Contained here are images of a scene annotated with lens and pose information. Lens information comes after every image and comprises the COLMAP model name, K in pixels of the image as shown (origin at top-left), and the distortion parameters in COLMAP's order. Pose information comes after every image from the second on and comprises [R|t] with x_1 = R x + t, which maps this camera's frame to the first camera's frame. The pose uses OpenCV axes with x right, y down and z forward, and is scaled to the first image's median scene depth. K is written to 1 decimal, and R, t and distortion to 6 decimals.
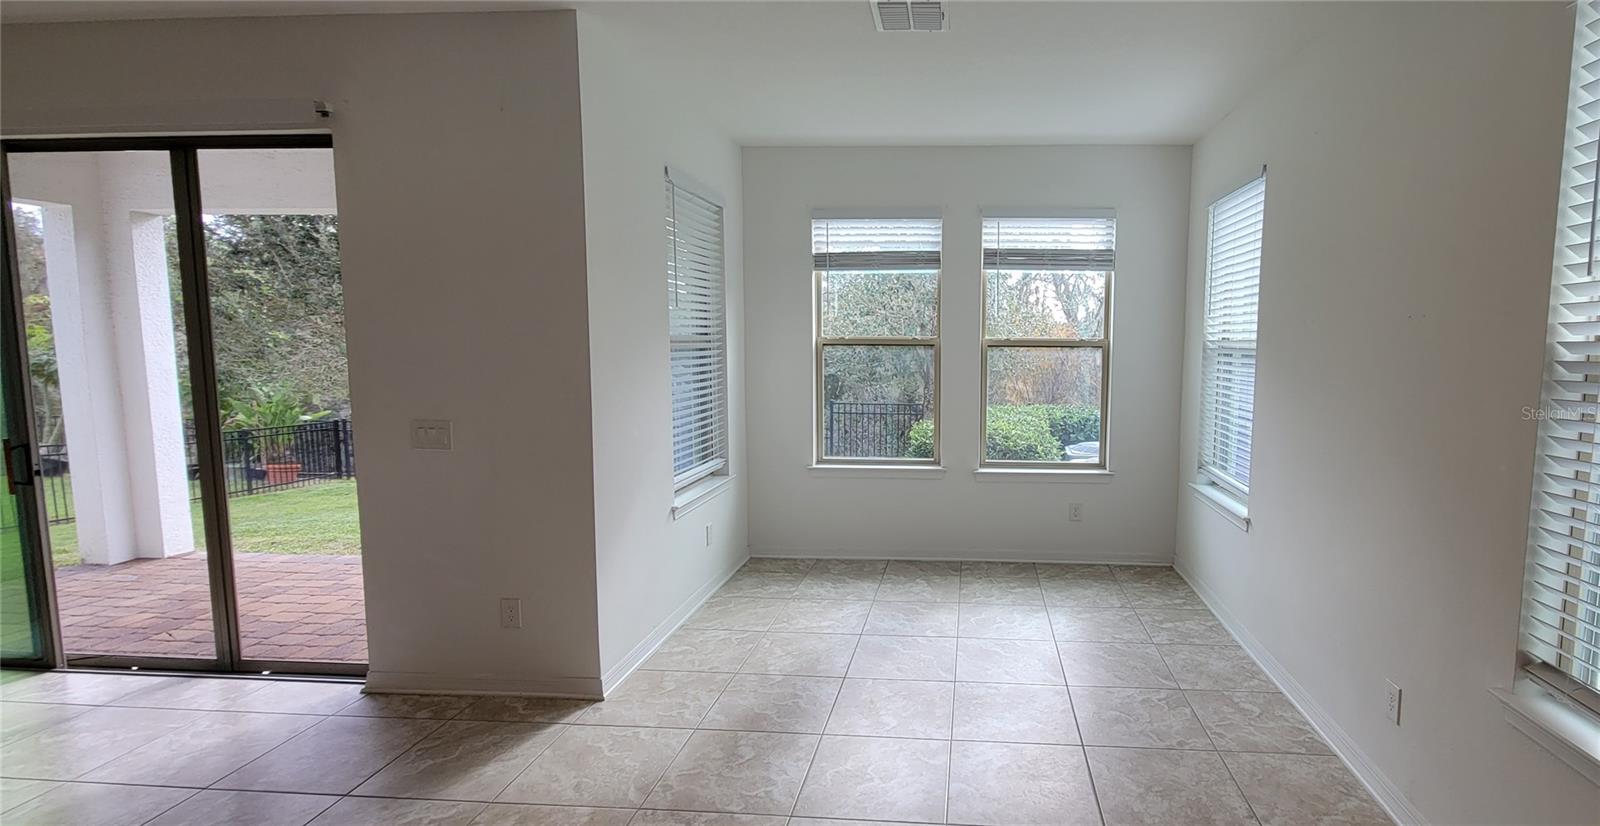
lens RADIAL K [[723.2, 0, 908.2], [0, 723.2, 396.2], [0, 0, 1]] dist [-0.004044, -0.000391]
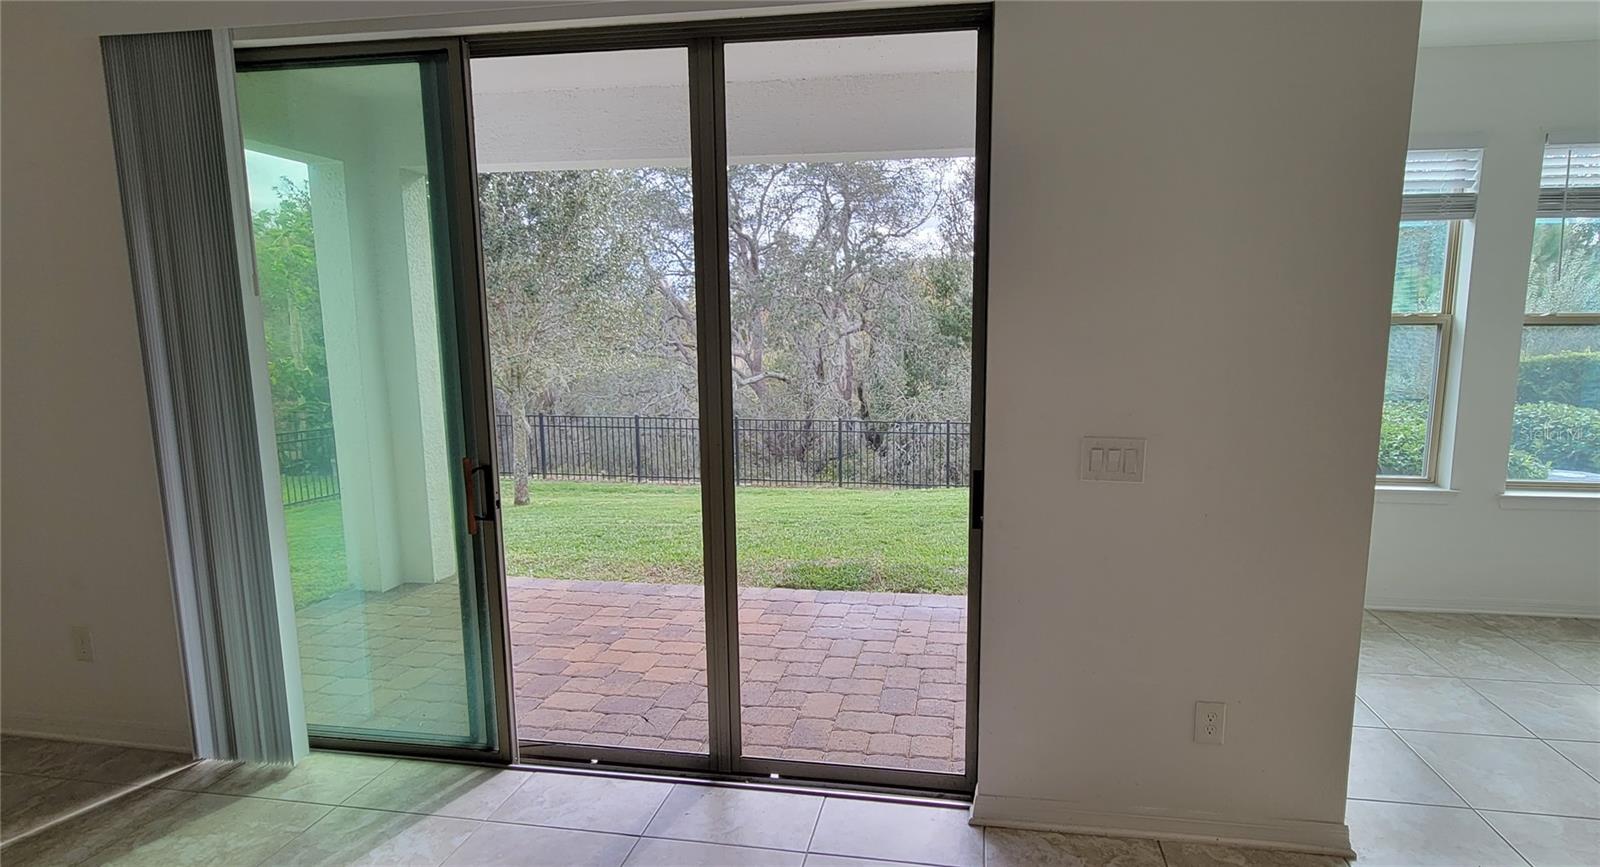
lens RADIAL K [[756.4, 0, 831.7], [0, 756.4, 409.5], [0, 0, 1]] dist [0.004001, 0.000263]
pose [[0.996052, 0.001513, -0.088760, -0.536544], [0.001435, 0.999449, 0.033147, -0.009658], [0.088762, -0.033143, 0.995501, 0.175955]]
